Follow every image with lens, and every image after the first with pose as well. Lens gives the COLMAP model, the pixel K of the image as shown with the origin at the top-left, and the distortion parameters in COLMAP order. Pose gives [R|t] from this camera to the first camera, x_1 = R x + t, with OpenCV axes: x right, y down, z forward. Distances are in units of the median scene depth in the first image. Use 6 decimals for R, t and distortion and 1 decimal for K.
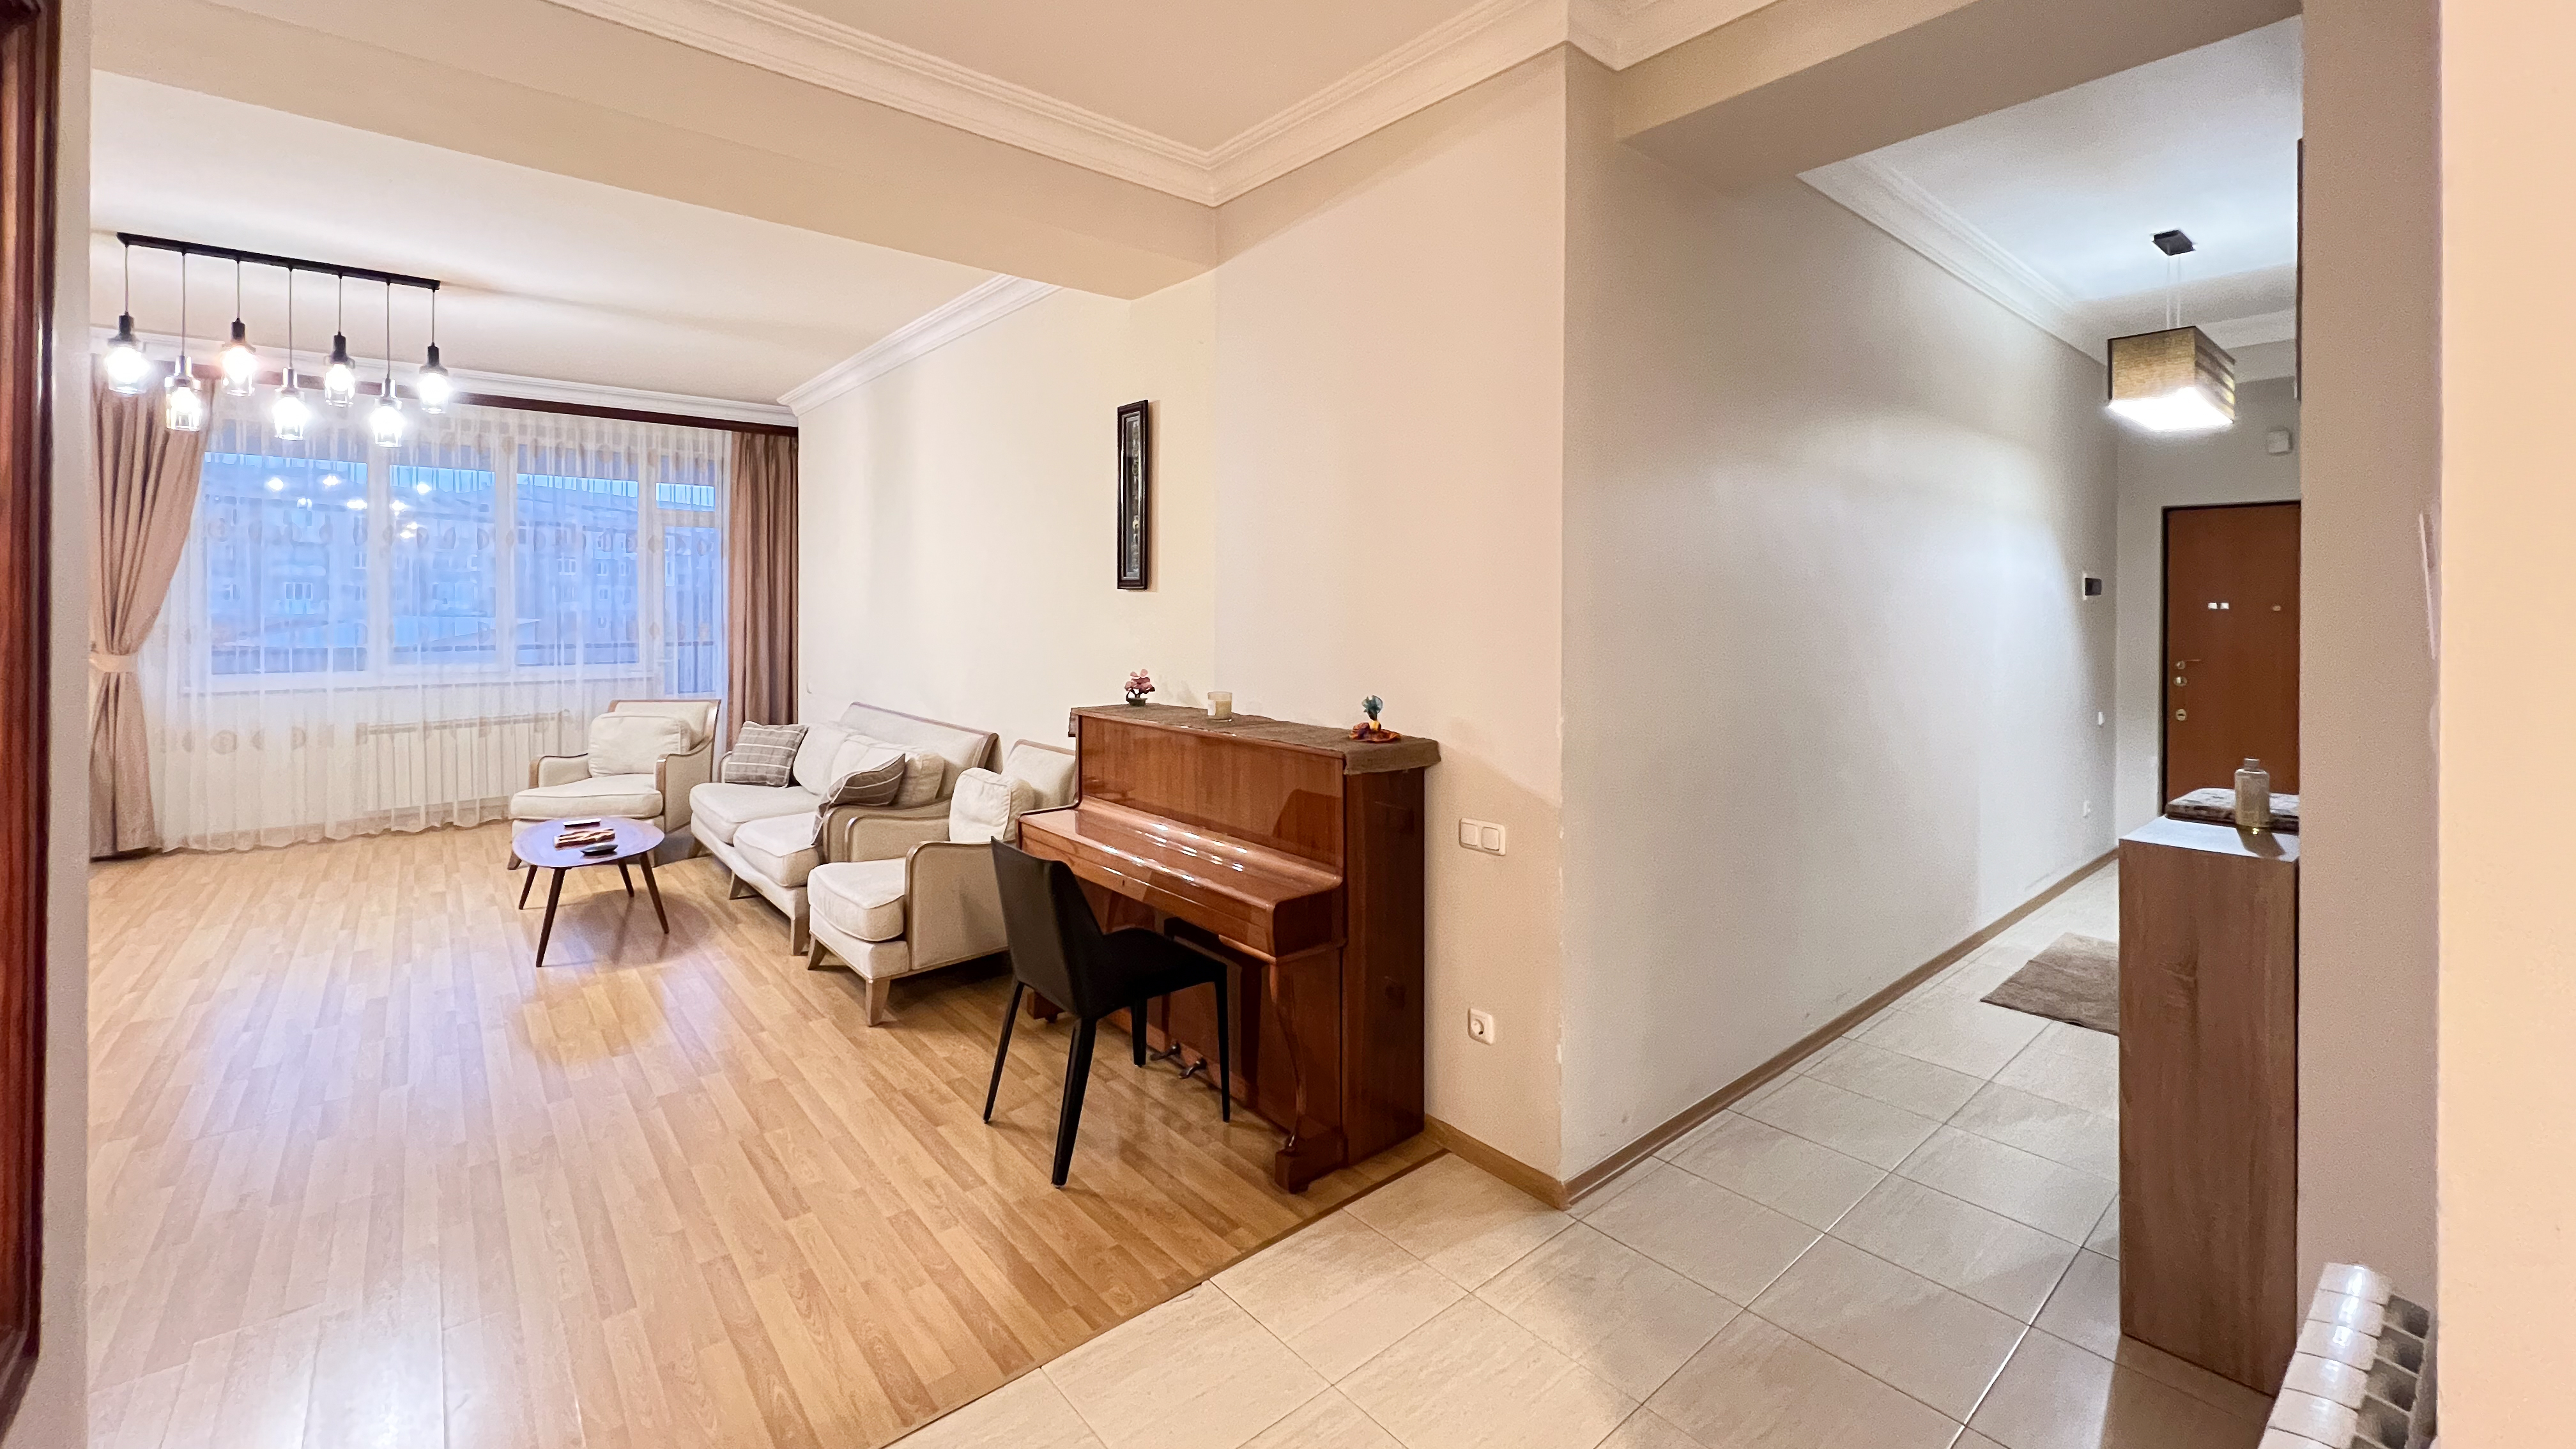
lens RADIAL K [[1036.2, 0, 1282.6], [0, 1036.2, 607.0], [0, 0, 1]] dist [0.002282, -0.000338]
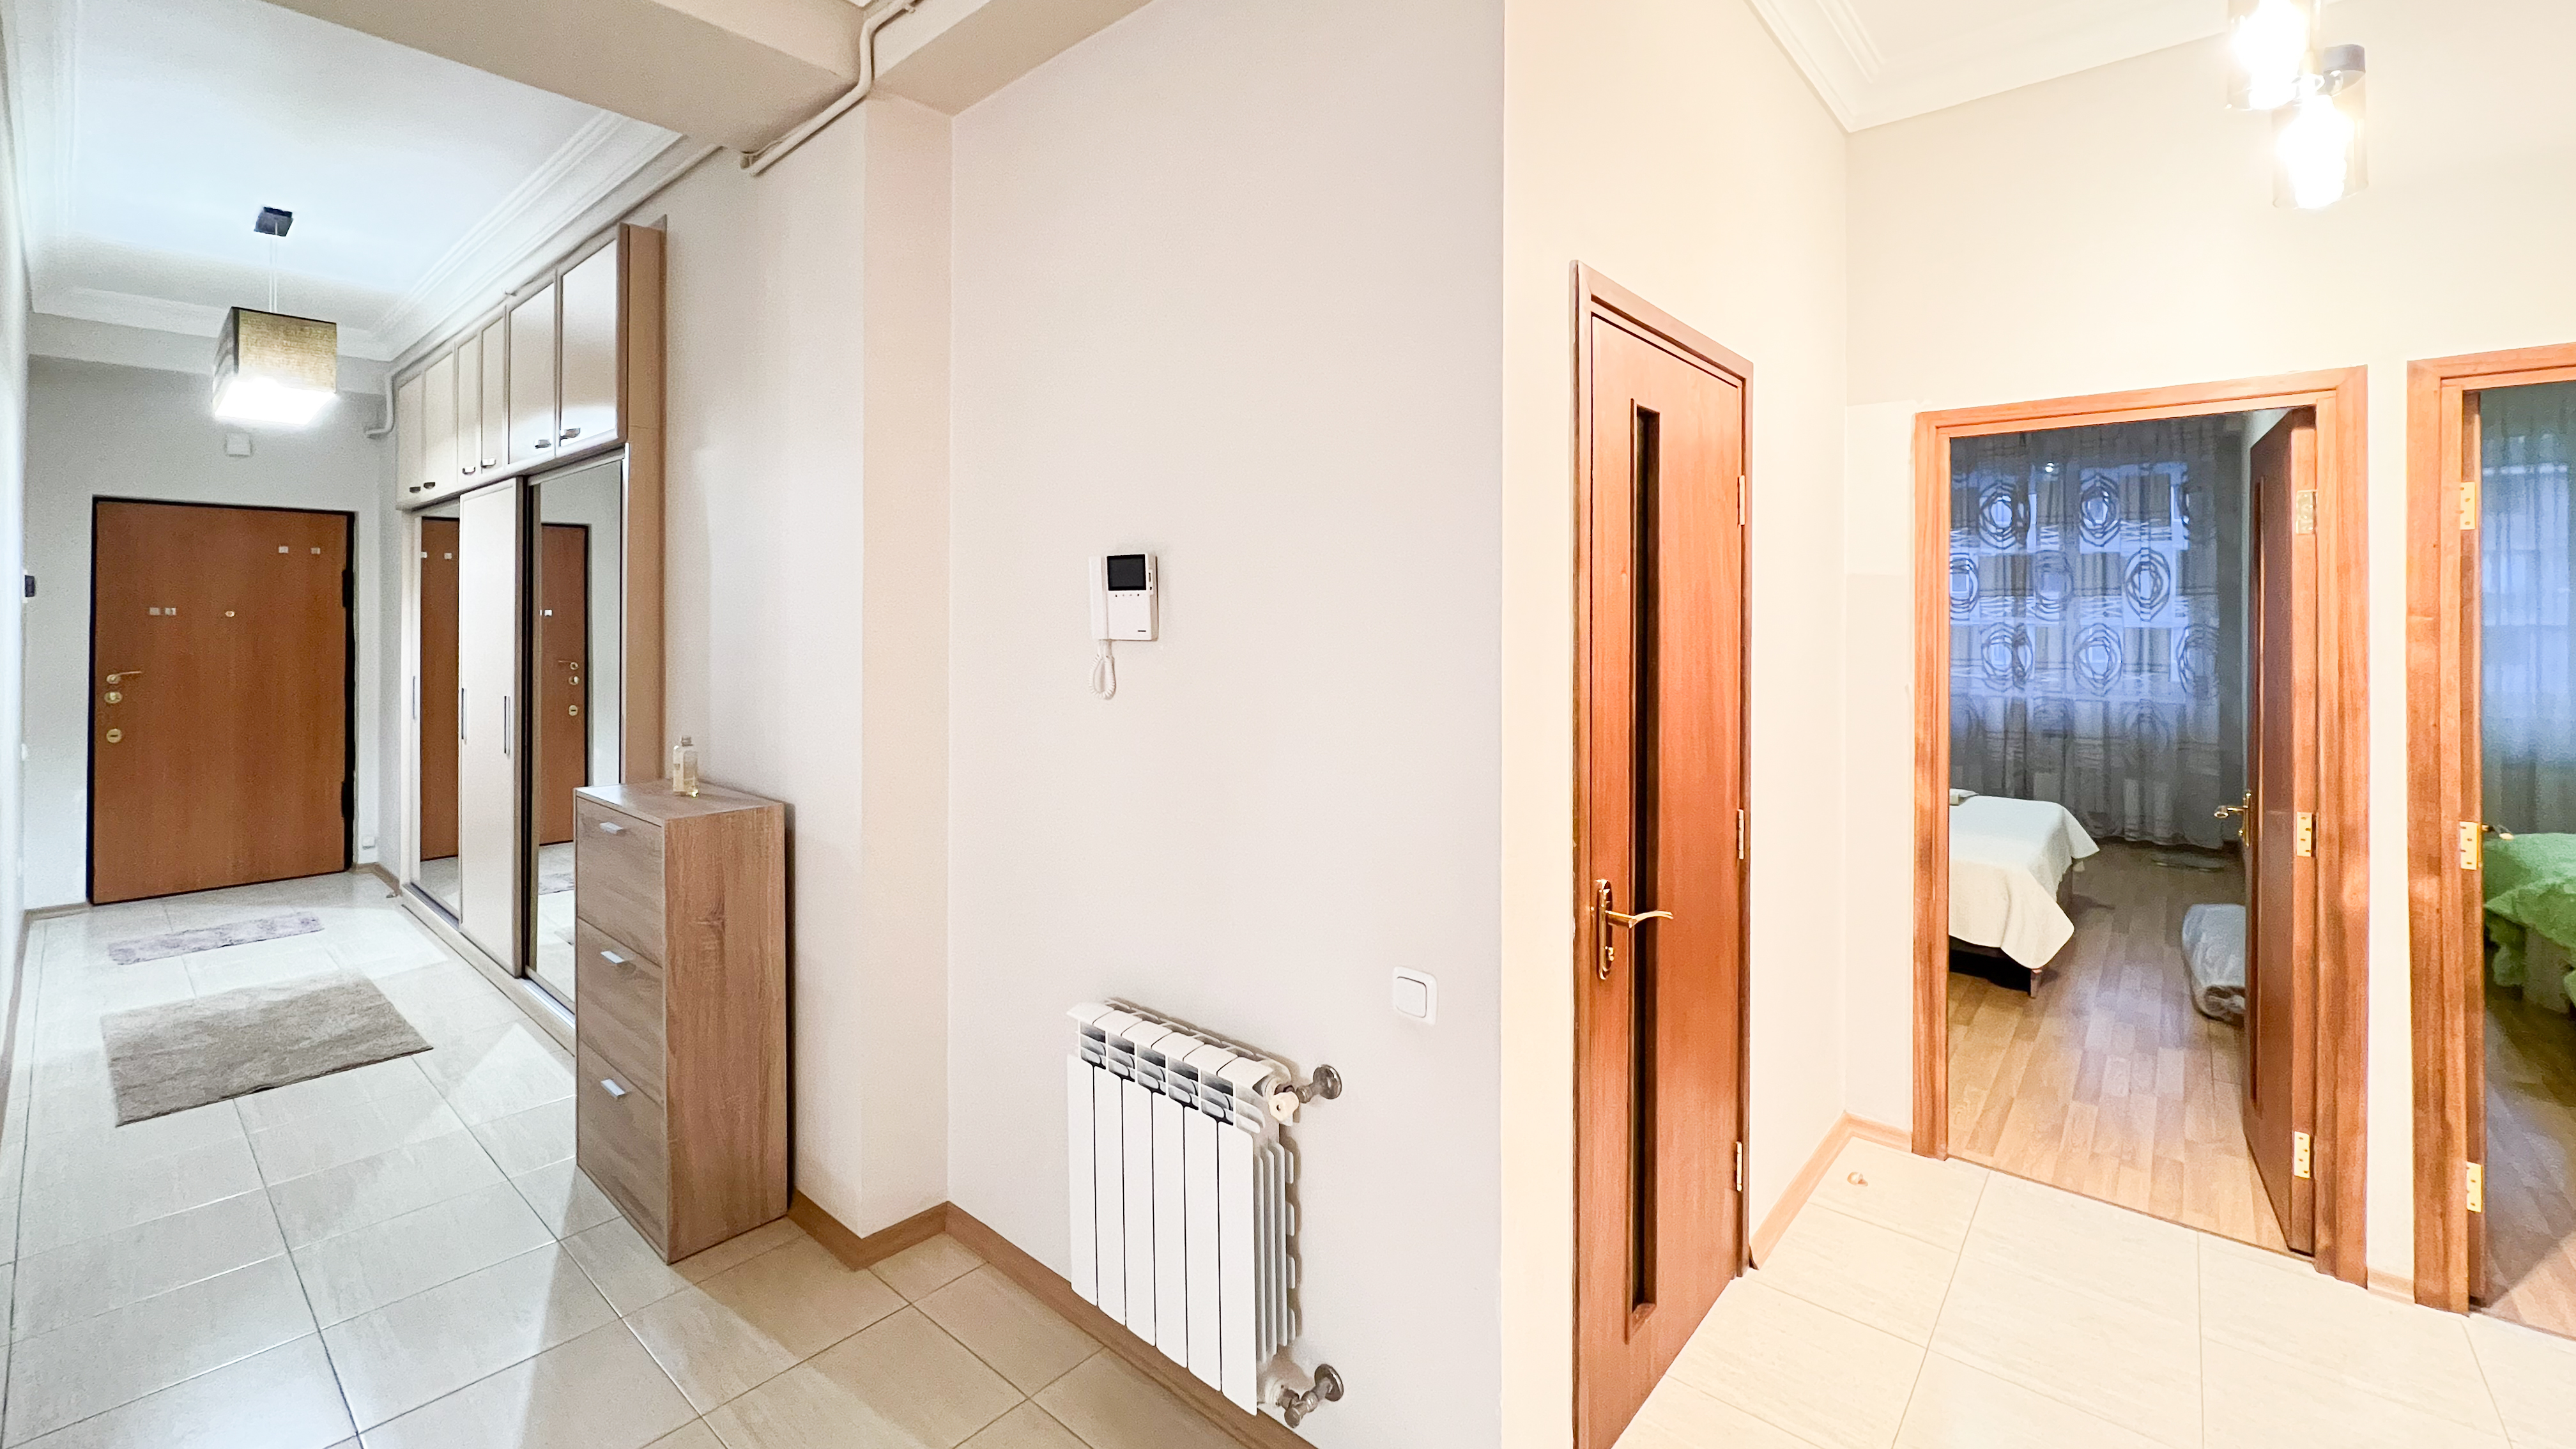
lens RADIAL K [[1006.6, 0, 1240.5], [0, 1006.6, 635.1], [0, 0, 1]] dist [-0.000441, 0.000471]
pose [[-0.115722, -0.015815, 0.993156, -0.137772], [-0.003812, 0.999873, 0.015477, 0.003490], [-0.993274, -0.001994, -0.115768, 0.225014]]
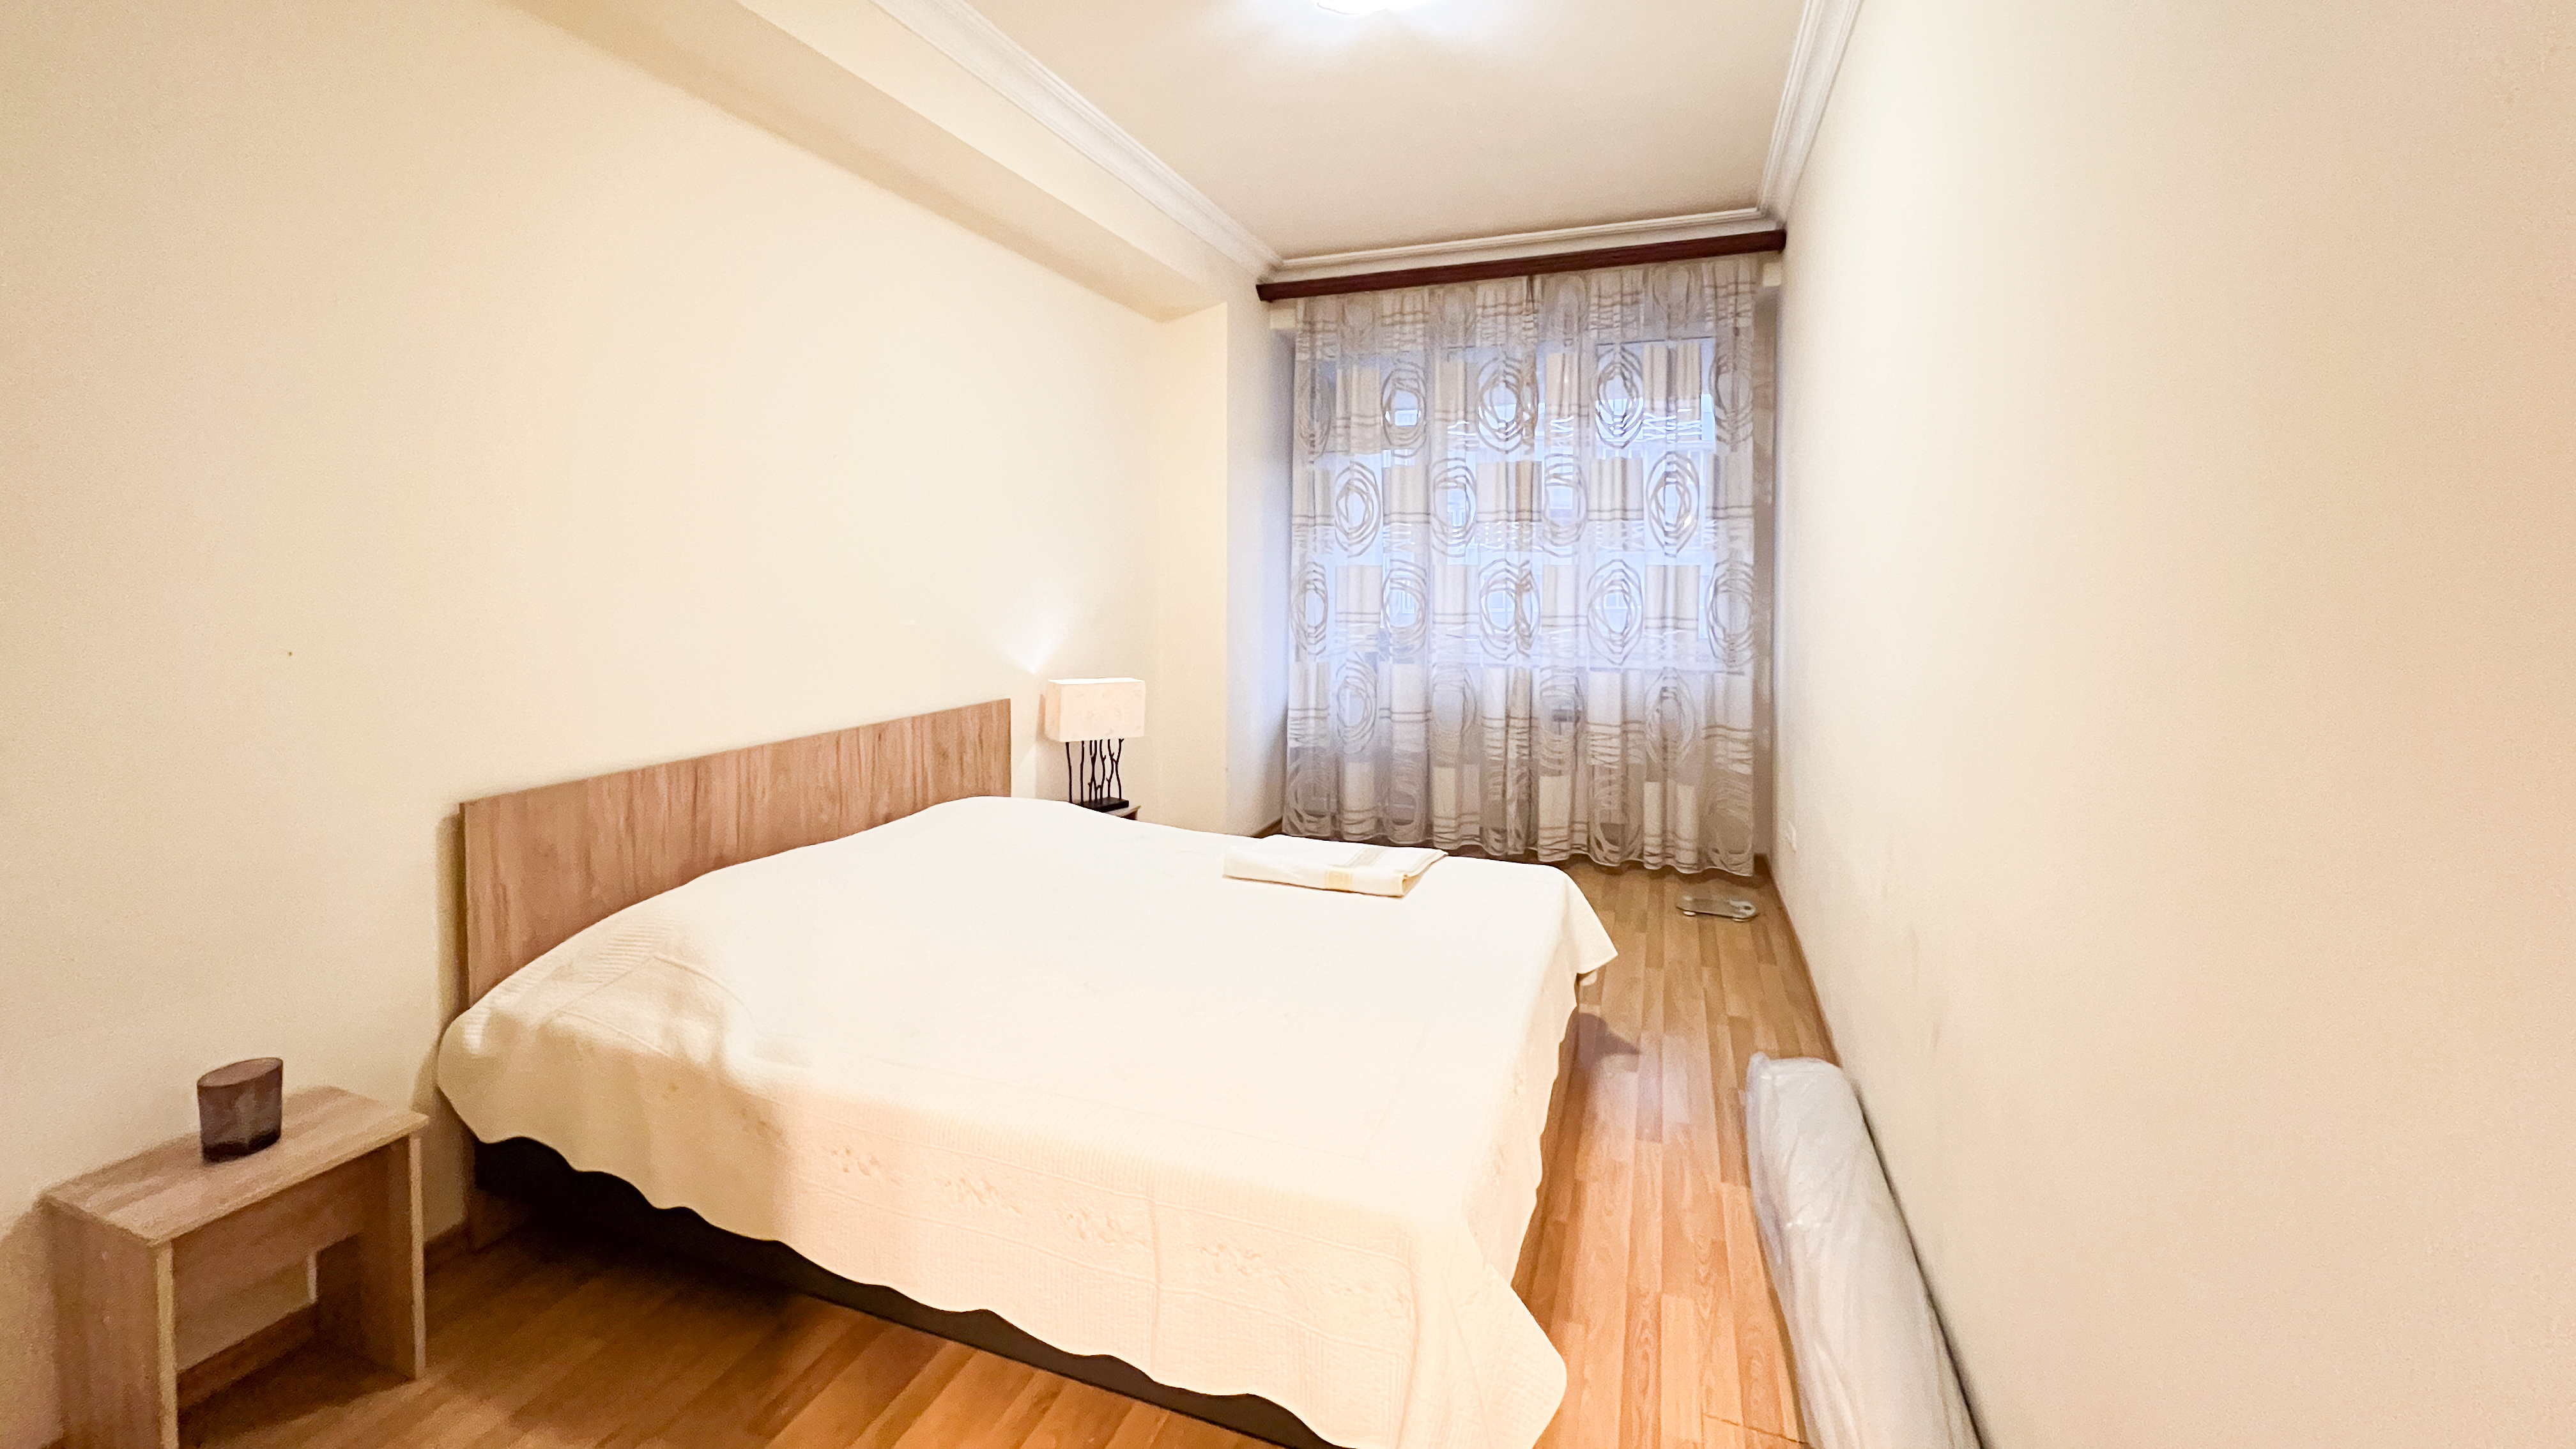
lens RADIAL K [[1036.2, 0, 1256.6], [0, 1036.2, 616.2], [0, 0, 1]] dist [0.002282, -0.000338]
pose [[-0.470951, -0.033678, 0.881516, 0.588109], [-0.009126, 0.999404, 0.033307, 0.037977], [-0.882112, 0.007641, -0.470977, -0.551127]]
